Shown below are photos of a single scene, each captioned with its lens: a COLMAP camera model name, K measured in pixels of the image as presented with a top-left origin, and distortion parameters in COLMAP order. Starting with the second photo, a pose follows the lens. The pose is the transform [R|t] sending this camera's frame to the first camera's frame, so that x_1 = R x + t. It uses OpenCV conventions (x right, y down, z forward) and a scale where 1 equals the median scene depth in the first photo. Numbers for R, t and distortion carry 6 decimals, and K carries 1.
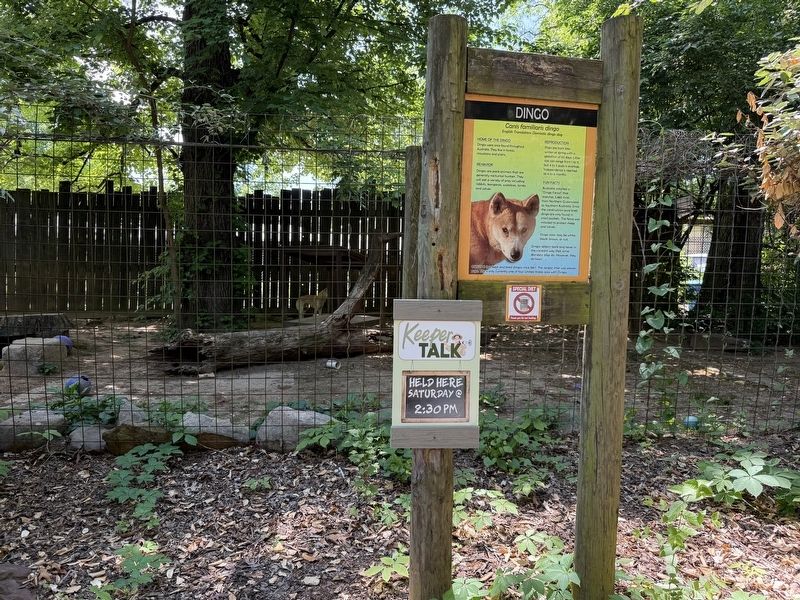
lens RADIAL K [[566.0, 0, 400.0], [0, 566.0, 300.0], [0, 0, 1]] dist [0.173772, -0.352091]
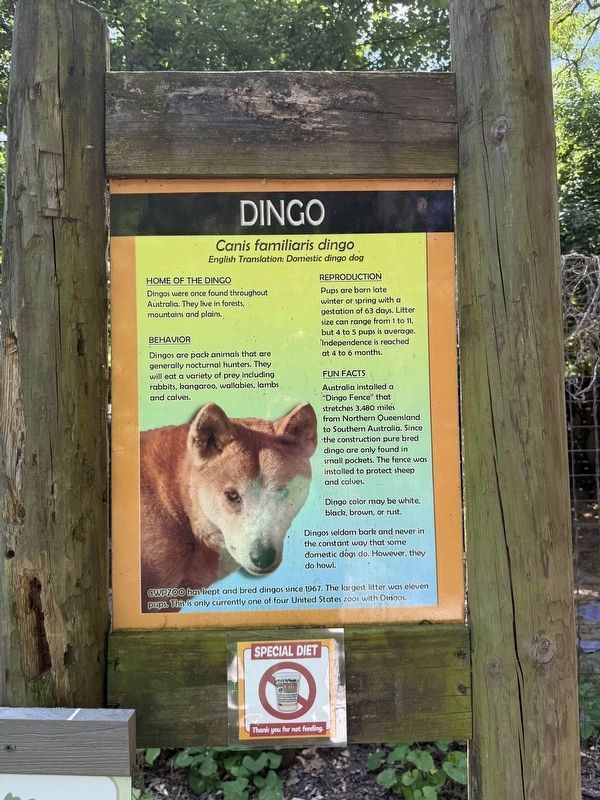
lens RADIAL K [[566.0, 0, 300.0], [0, 566.0, 400.0], [0, 0, 1]] dist [0.173772, -0.352091]
pose [[0.984511, -0.049630, -0.168154, 0.302723], [0.031093, 0.993319, -0.111133, -0.143791], [0.172547, 0.104184, 0.979476, 0.611174]]
